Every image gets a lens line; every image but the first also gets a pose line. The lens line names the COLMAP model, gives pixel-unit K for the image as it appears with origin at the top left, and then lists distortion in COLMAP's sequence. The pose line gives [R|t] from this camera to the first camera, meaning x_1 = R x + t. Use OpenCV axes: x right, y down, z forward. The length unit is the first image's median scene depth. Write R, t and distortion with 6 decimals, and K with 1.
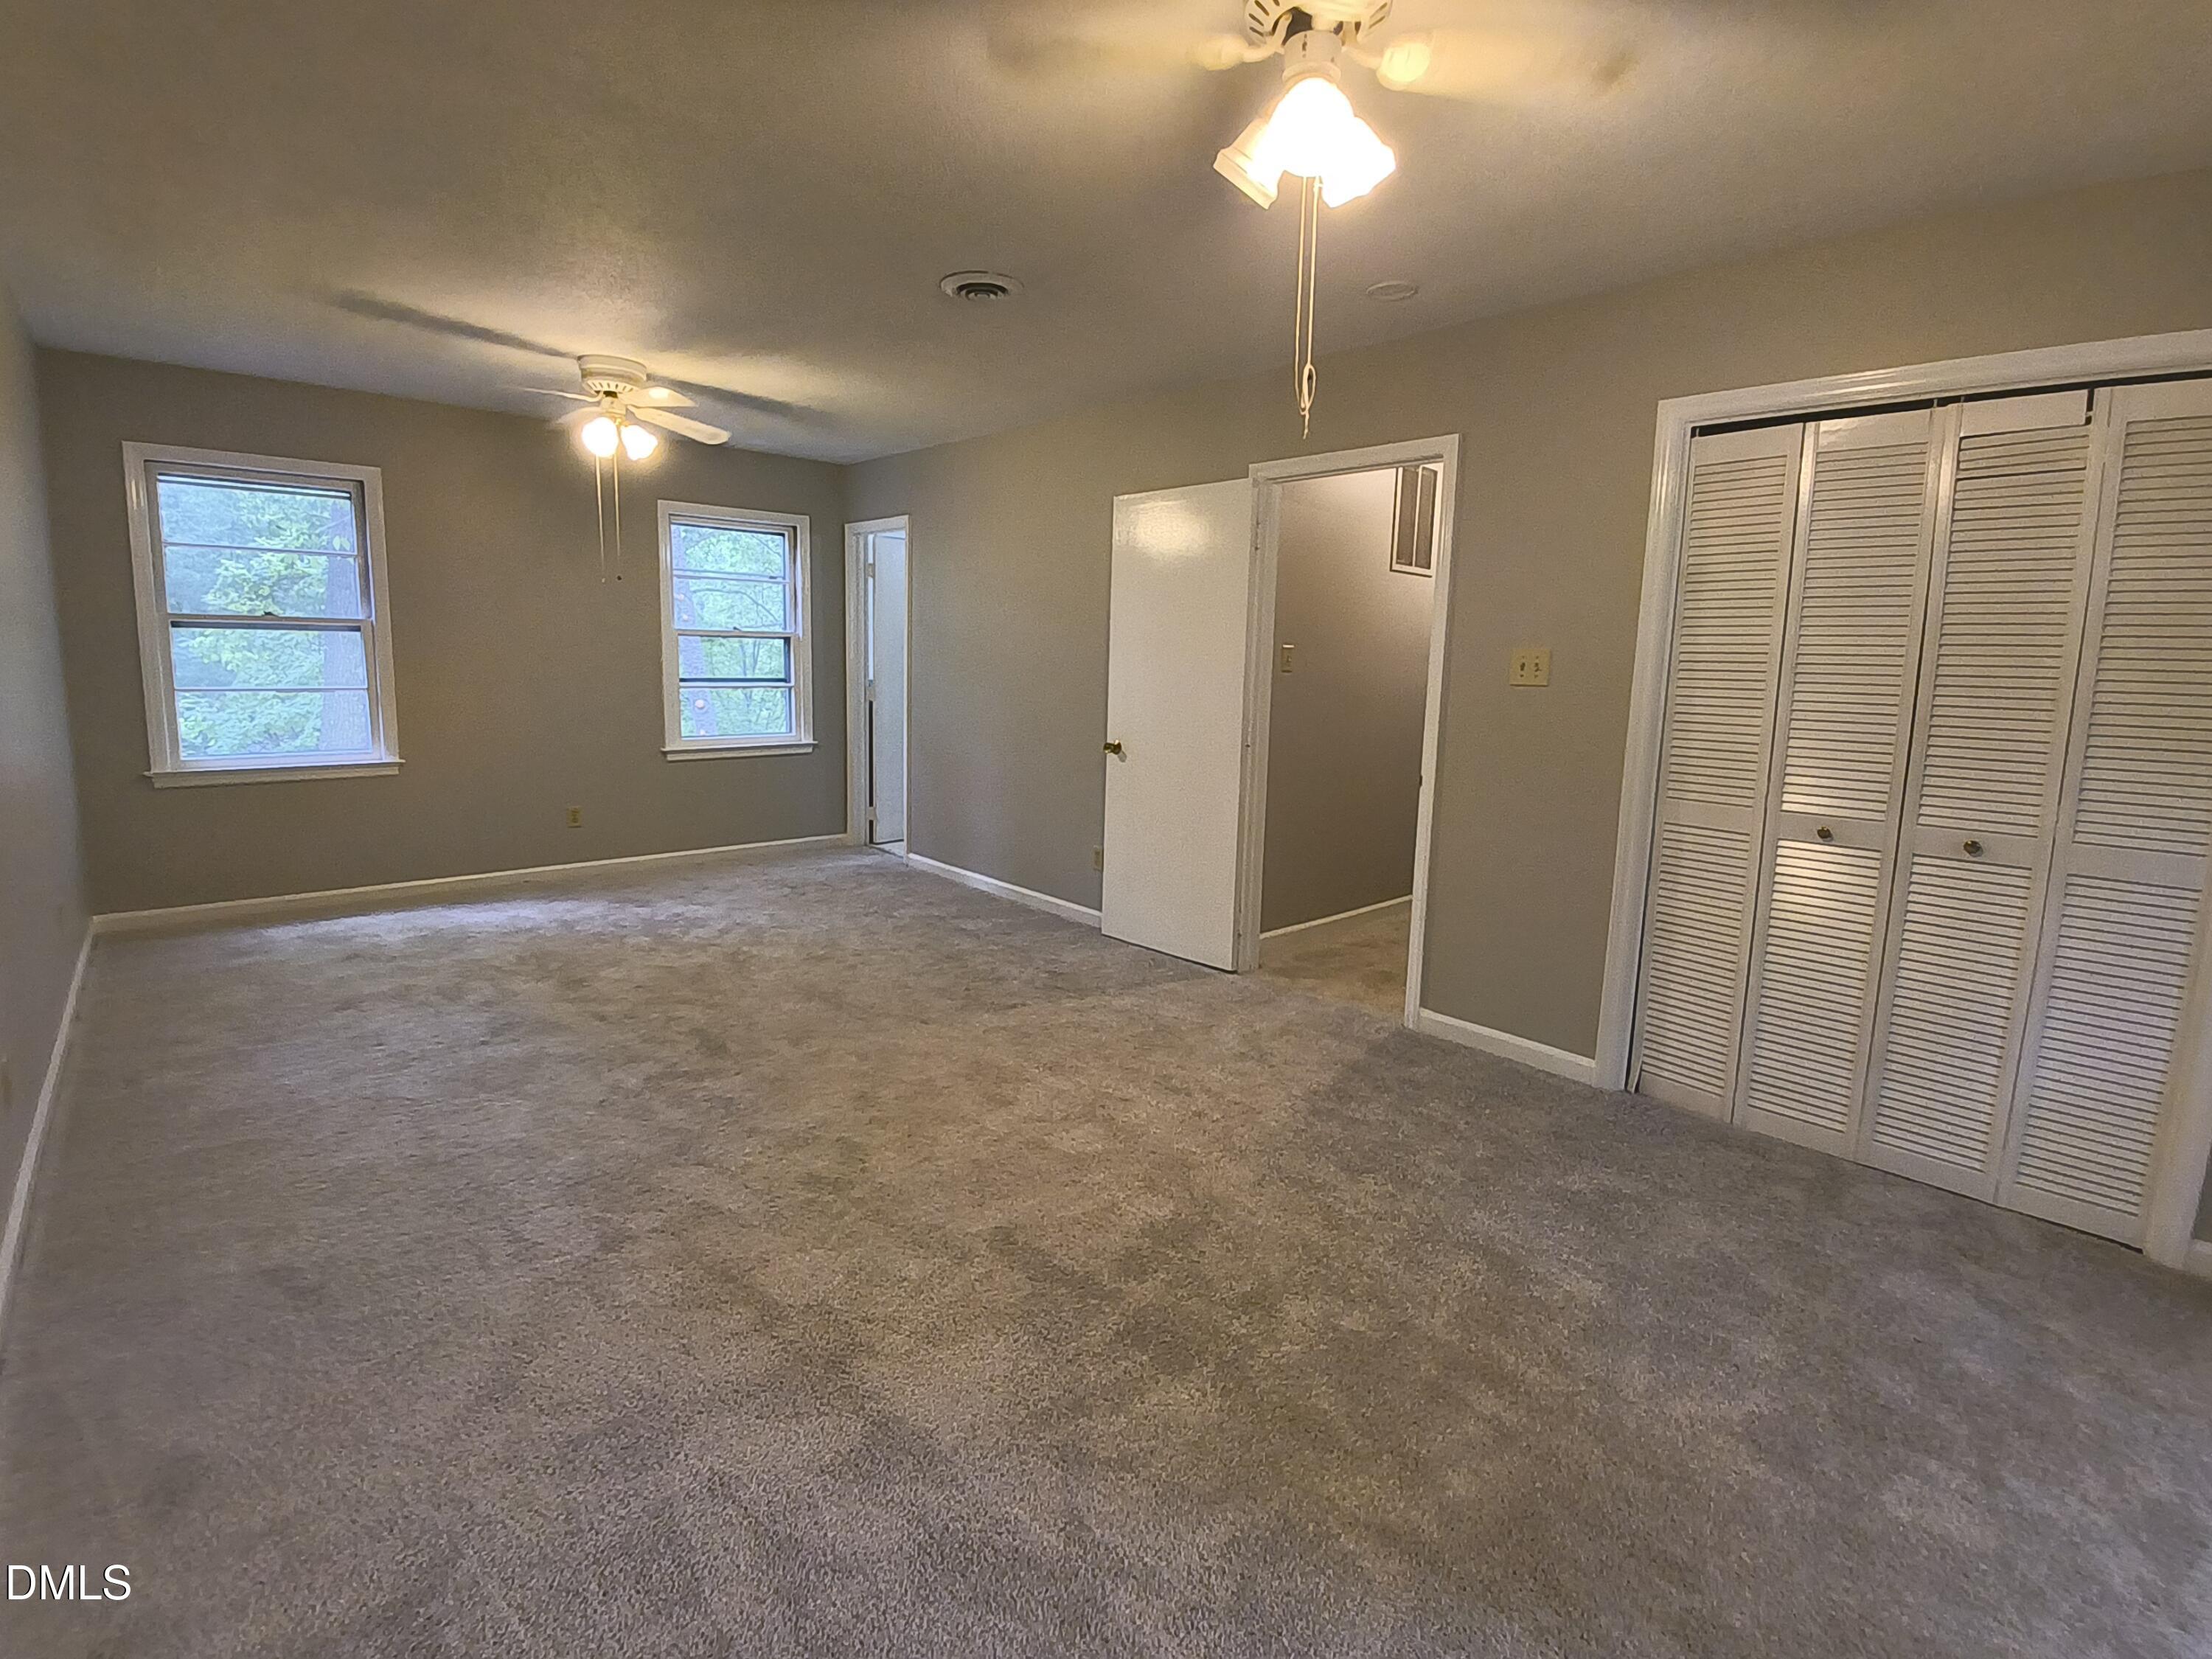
lens RADIAL K [[1024.4, 0, 1085.1], [0, 1024.4, 799.5], [0, 0, 1]] dist [0.009596, -0.016946]
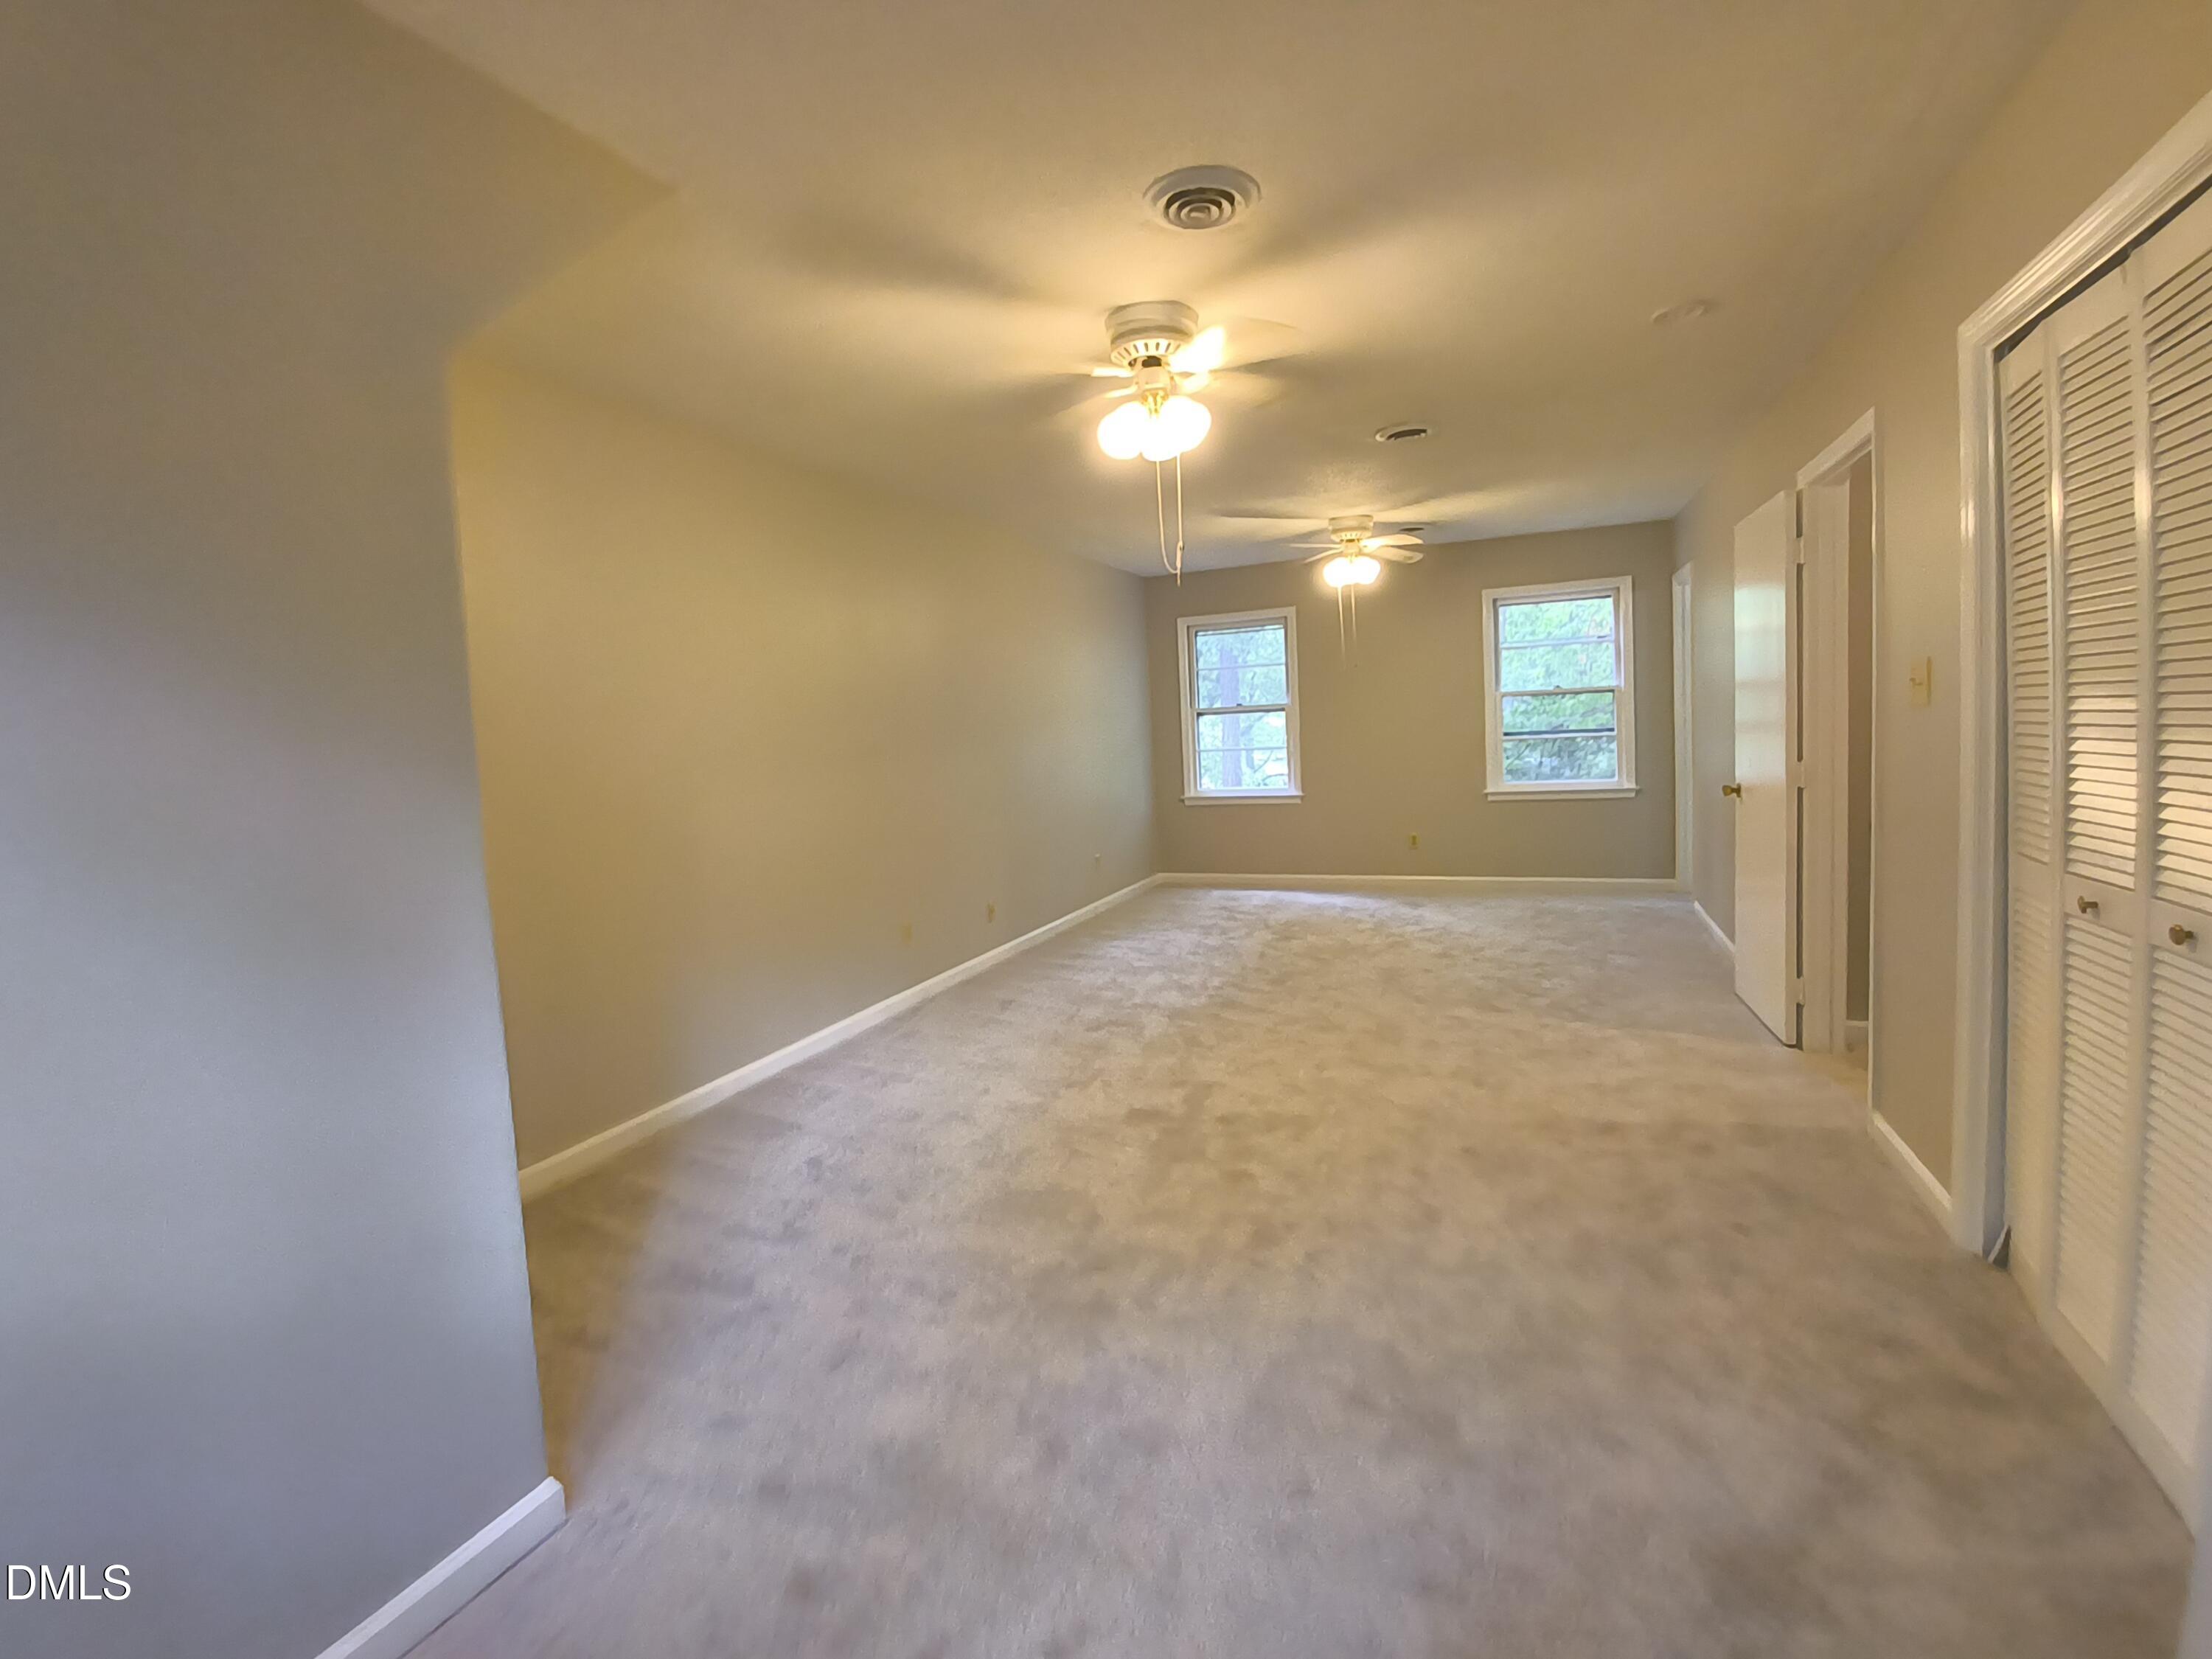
lens RADIAL K [[1024.4, 0, 1085.1], [0, 1024.4, 799.5], [0, 0, 1]] dist [0.009596, -0.016946]
pose [[0.418710, 0.018632, -0.907929, 0.657427], [-0.069223, 0.997536, -0.011453, 0.010863], [0.905478, 0.067645, 0.418968, 0.075020]]
